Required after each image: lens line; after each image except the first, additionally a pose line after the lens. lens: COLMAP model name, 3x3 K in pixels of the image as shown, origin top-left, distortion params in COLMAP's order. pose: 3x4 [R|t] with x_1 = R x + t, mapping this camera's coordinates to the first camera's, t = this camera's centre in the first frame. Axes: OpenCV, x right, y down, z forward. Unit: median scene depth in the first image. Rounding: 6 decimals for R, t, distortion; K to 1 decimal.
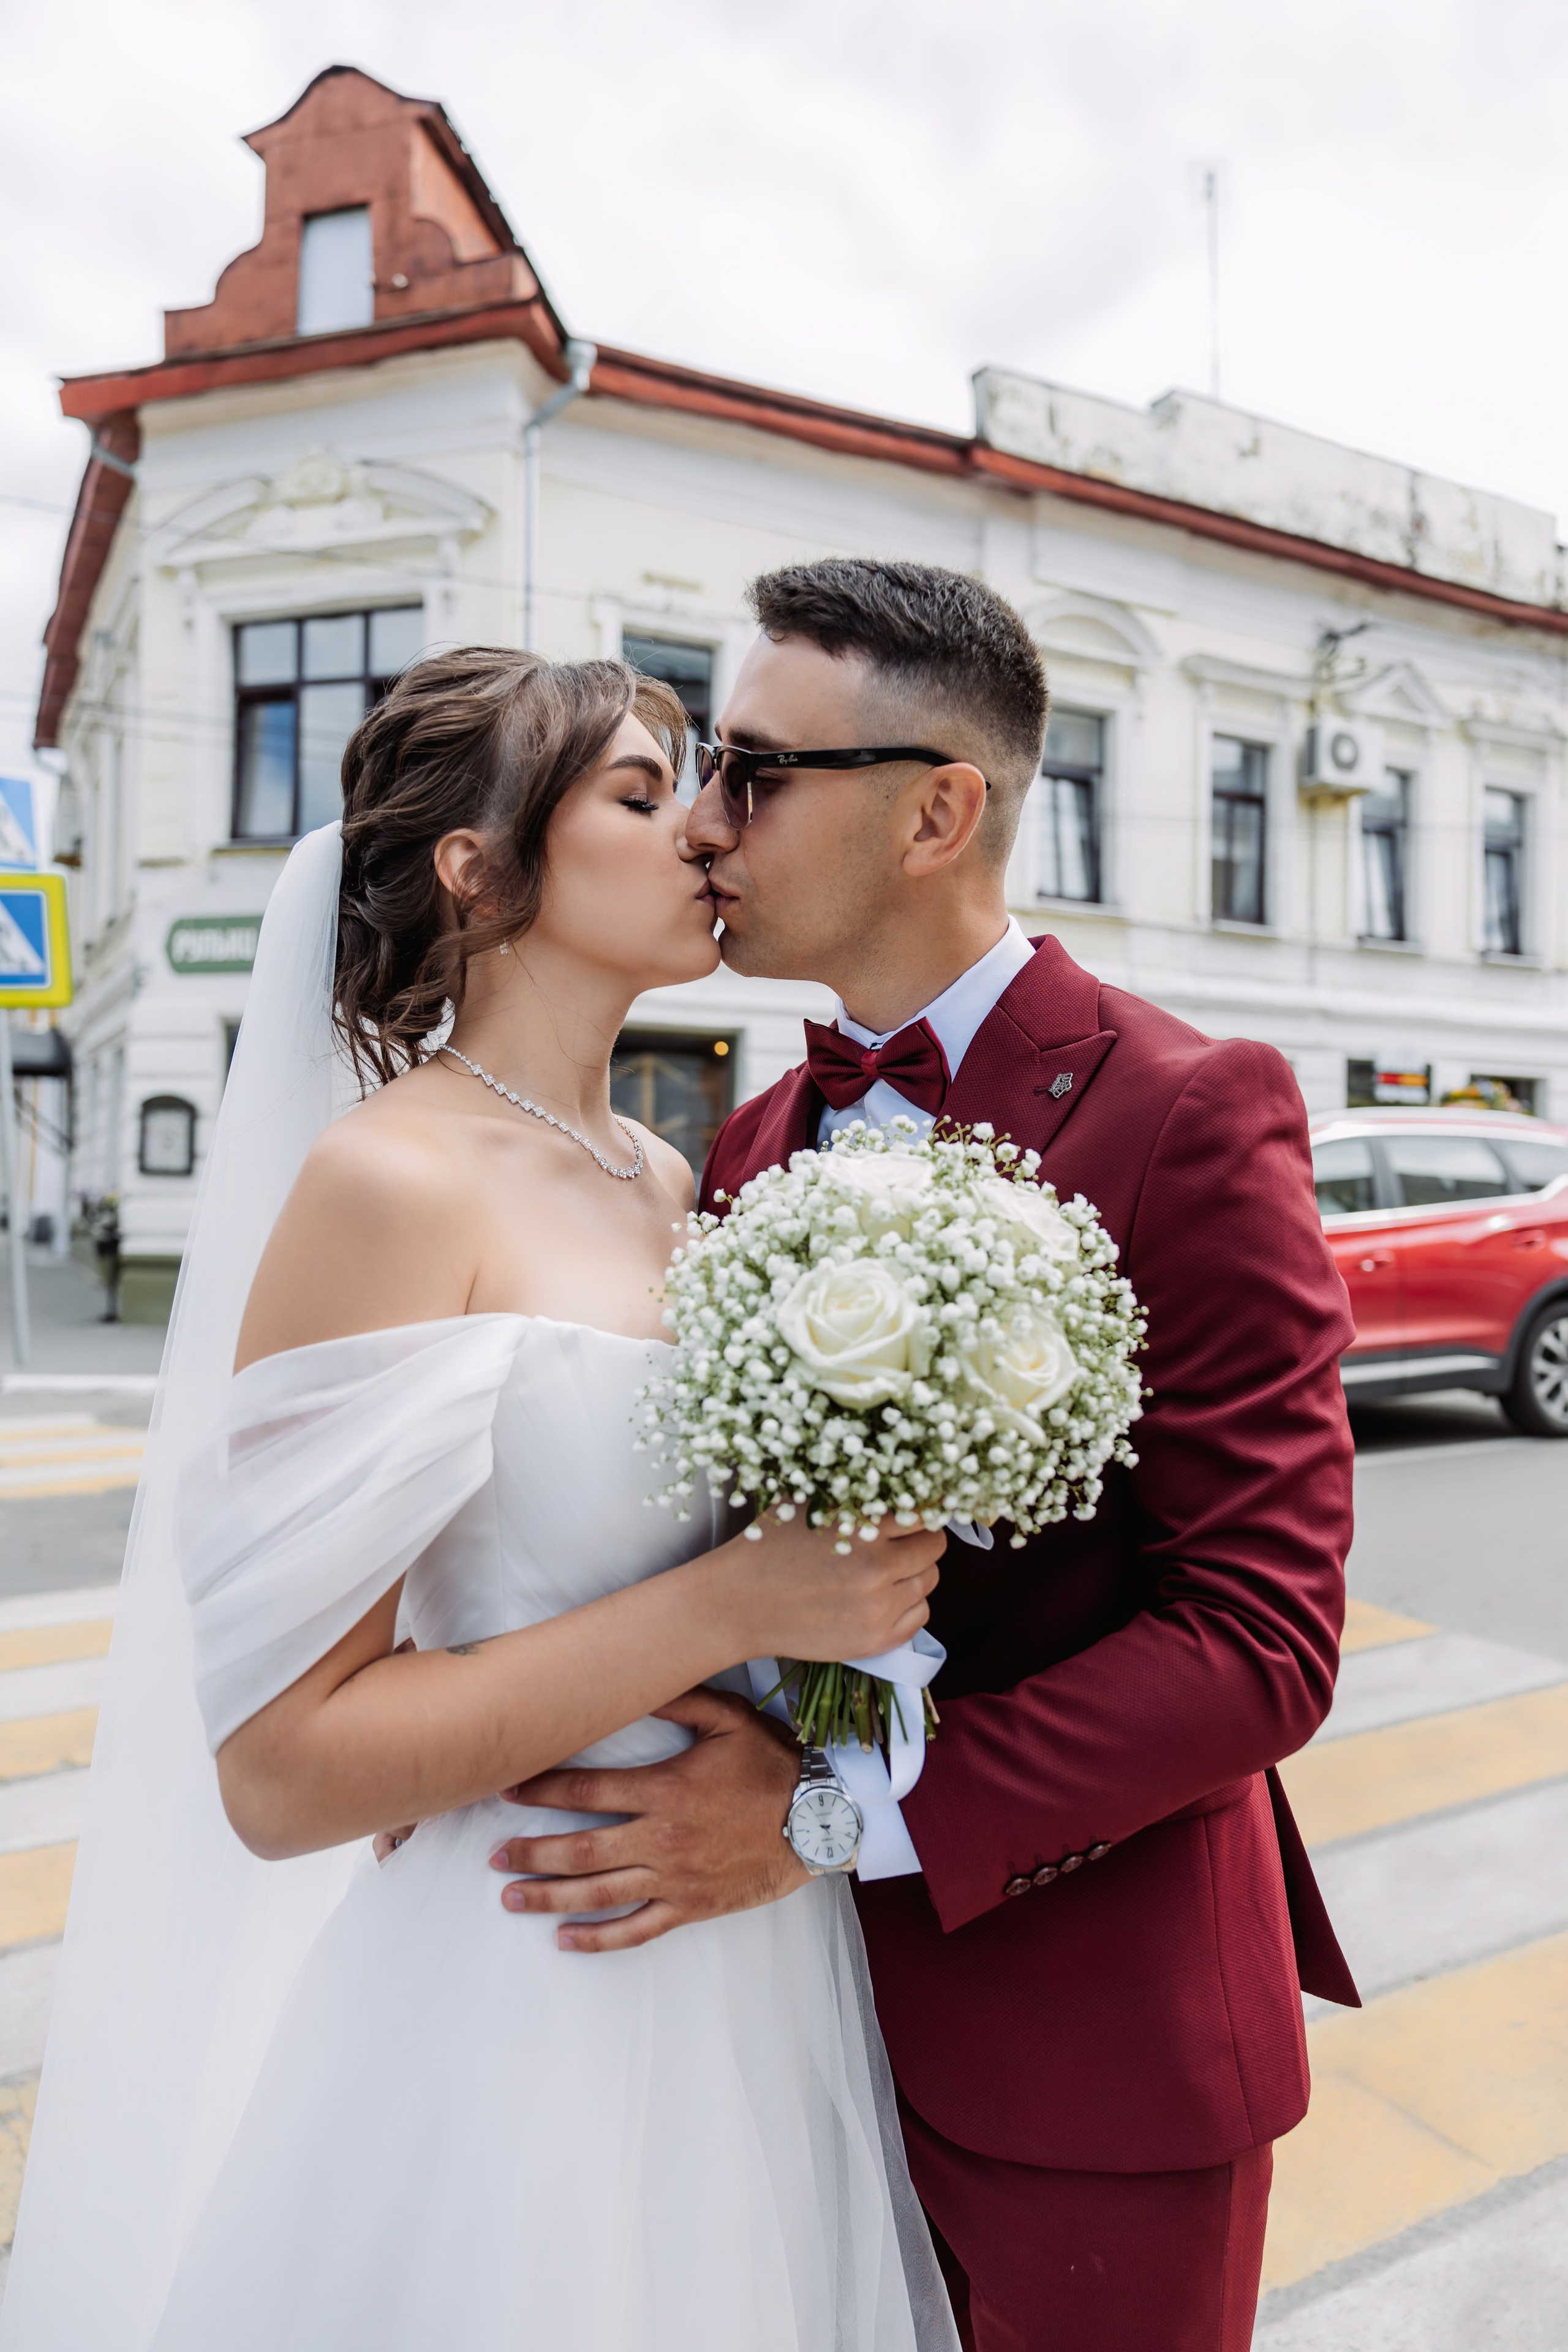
lens RADIAL K [[1652.6, 0, 794.7], [0, 1652.6, 1209.9], [0, 0, 1]] dist [0.014192, 0.002120]
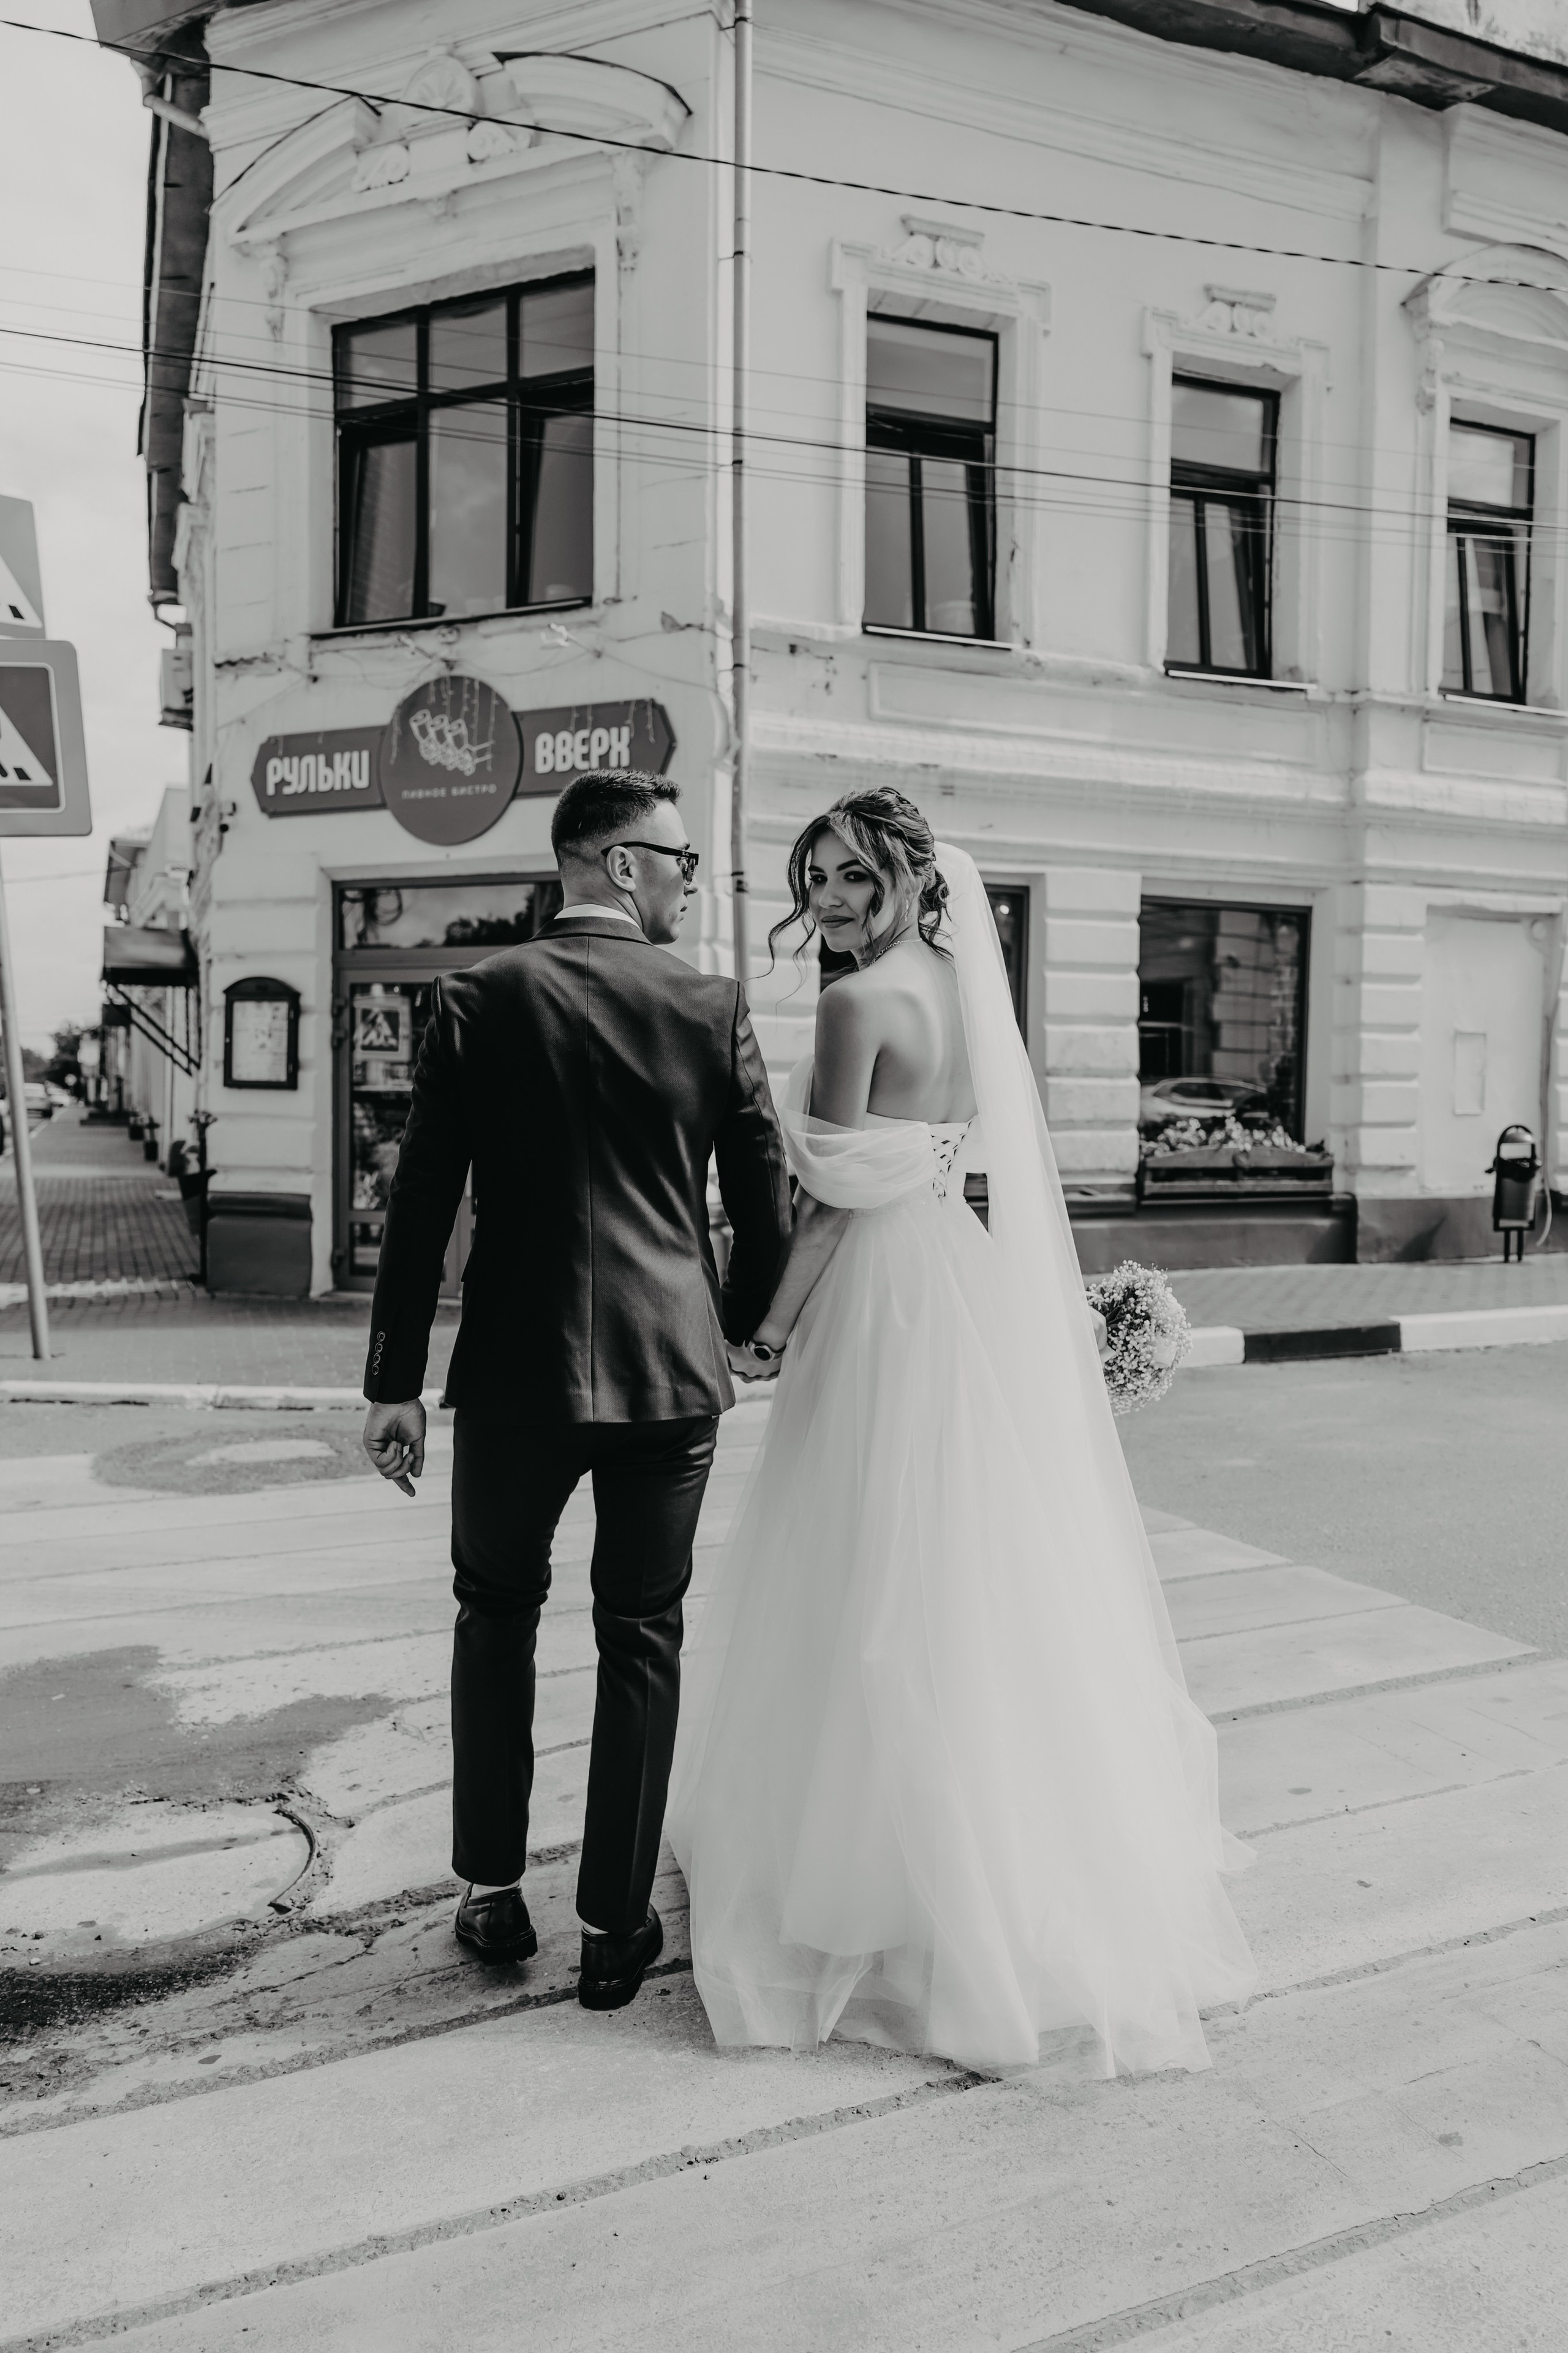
lens RADIAL K [[1653.2, 0, 794.7], [0, 1653.2, 1210.4], [0, 0, 1]] dist [0.014192, 0.002120]
pose [[0.994528, 0.002184, -0.104448, -0.061771], [0.002237, 0.999107, 0.042189, 0.003821], [0.104447, -0.042191, 0.993635, 0.283338]]
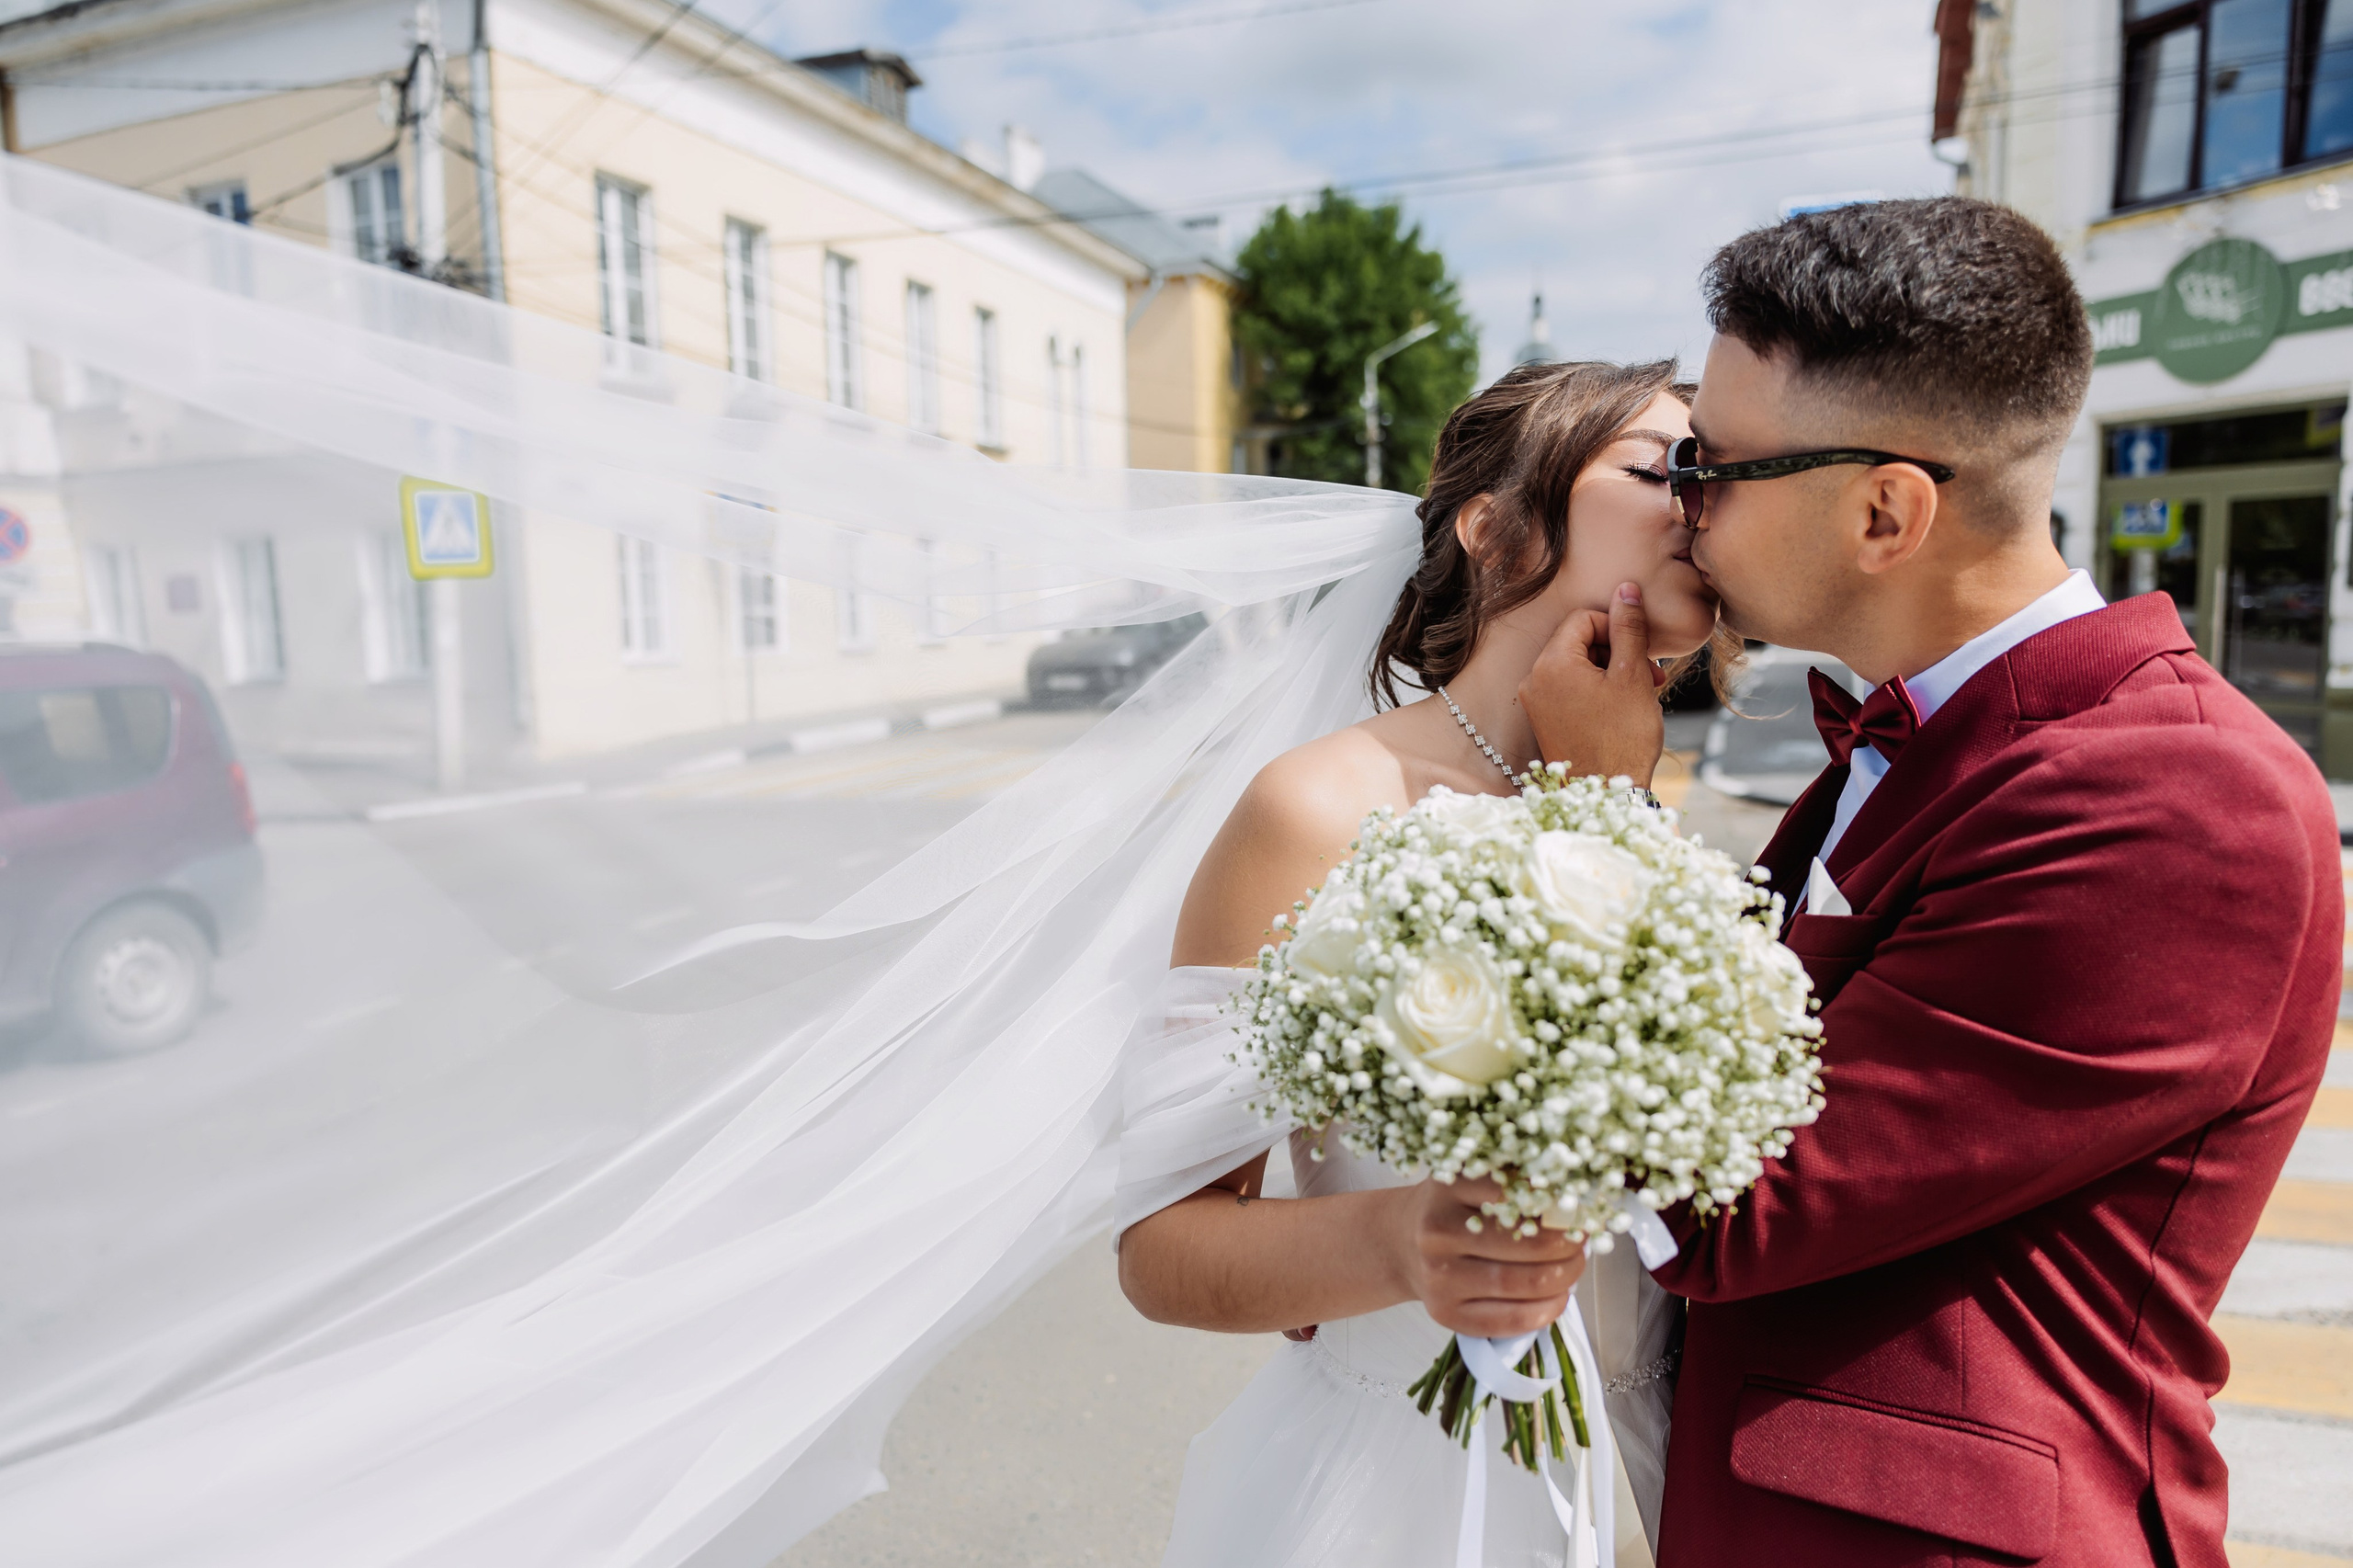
lens RADIAL K [[1653.3, 0, 1131.9], [0, 1653.3, 792.0], [0, 0, 1]] dist [0.014192, 0.002120]
pose [[0.623885, 0.056635, -0.779462, 0.049151], [0.031016, 0.994791, 0.097107, -0.014774], [0.780901, -0.084759, 0.618878, 0.000406]]
